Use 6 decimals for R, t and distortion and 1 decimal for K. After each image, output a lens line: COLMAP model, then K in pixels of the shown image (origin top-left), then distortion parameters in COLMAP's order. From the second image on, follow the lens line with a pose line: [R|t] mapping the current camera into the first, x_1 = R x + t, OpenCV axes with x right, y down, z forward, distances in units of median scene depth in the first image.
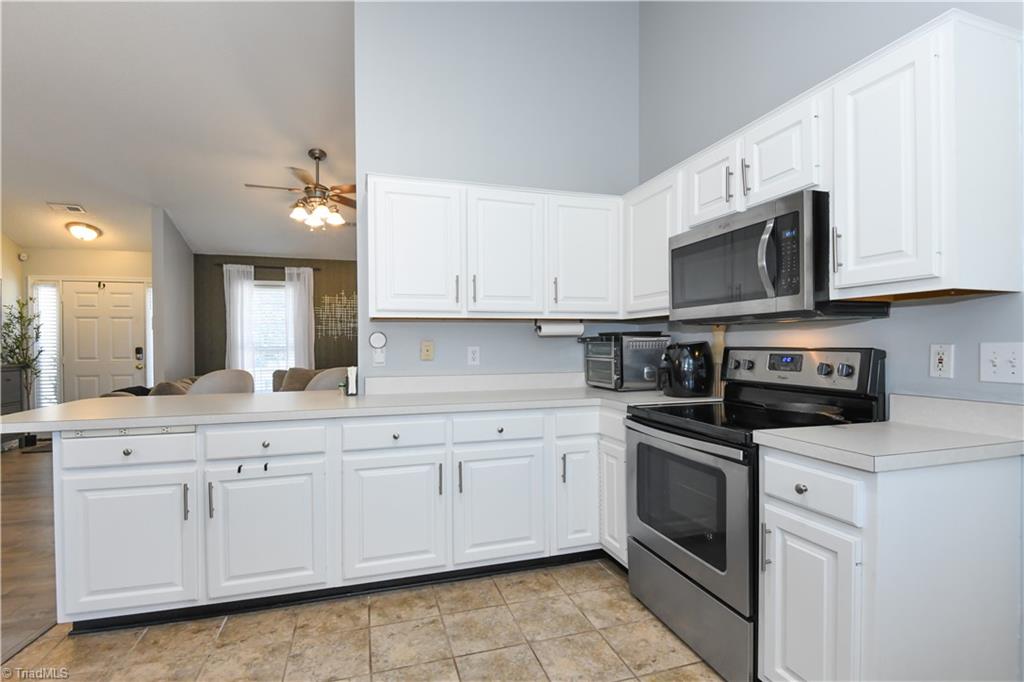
lens RADIAL K [[469.5, 0, 505.5], [0, 469.5, 348.6], [0, 0, 1]] dist [-0.000470, -0.000657]
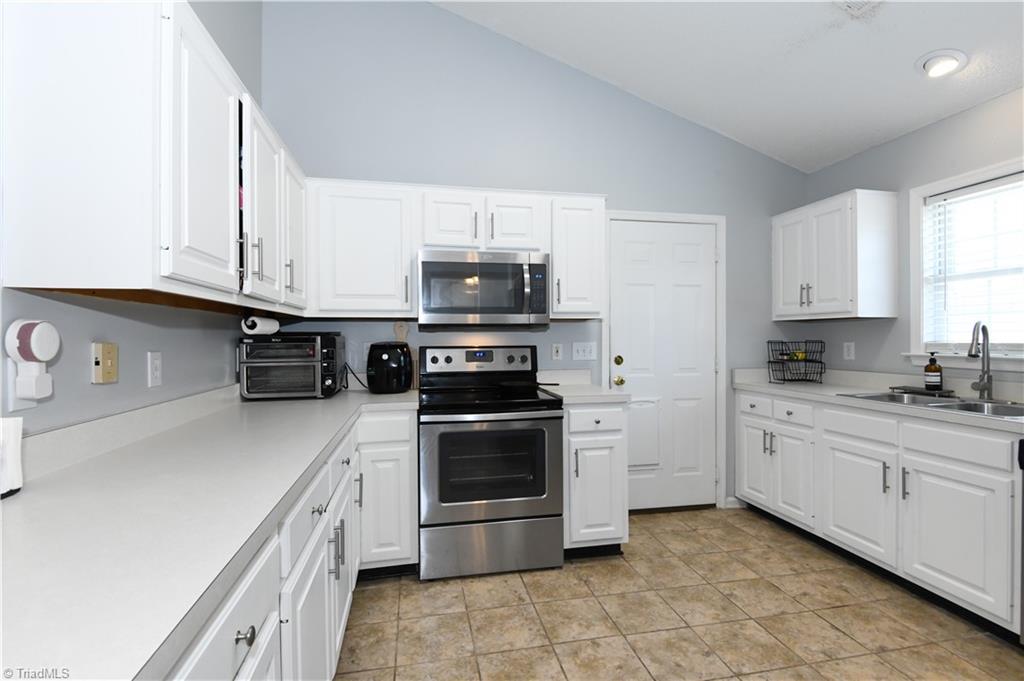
lens RADIAL K [[469.5, 0, 504.2], [0, 469.5, 336.1], [0, 0, 1]] dist [-0.000470, -0.000657]
pose [[0.113209, 0.009572, 0.993525, -0.987447], [0.015285, 0.999818, -0.011374, -0.018026], [-0.993454, 0.016474, 0.113042, 0.893334]]
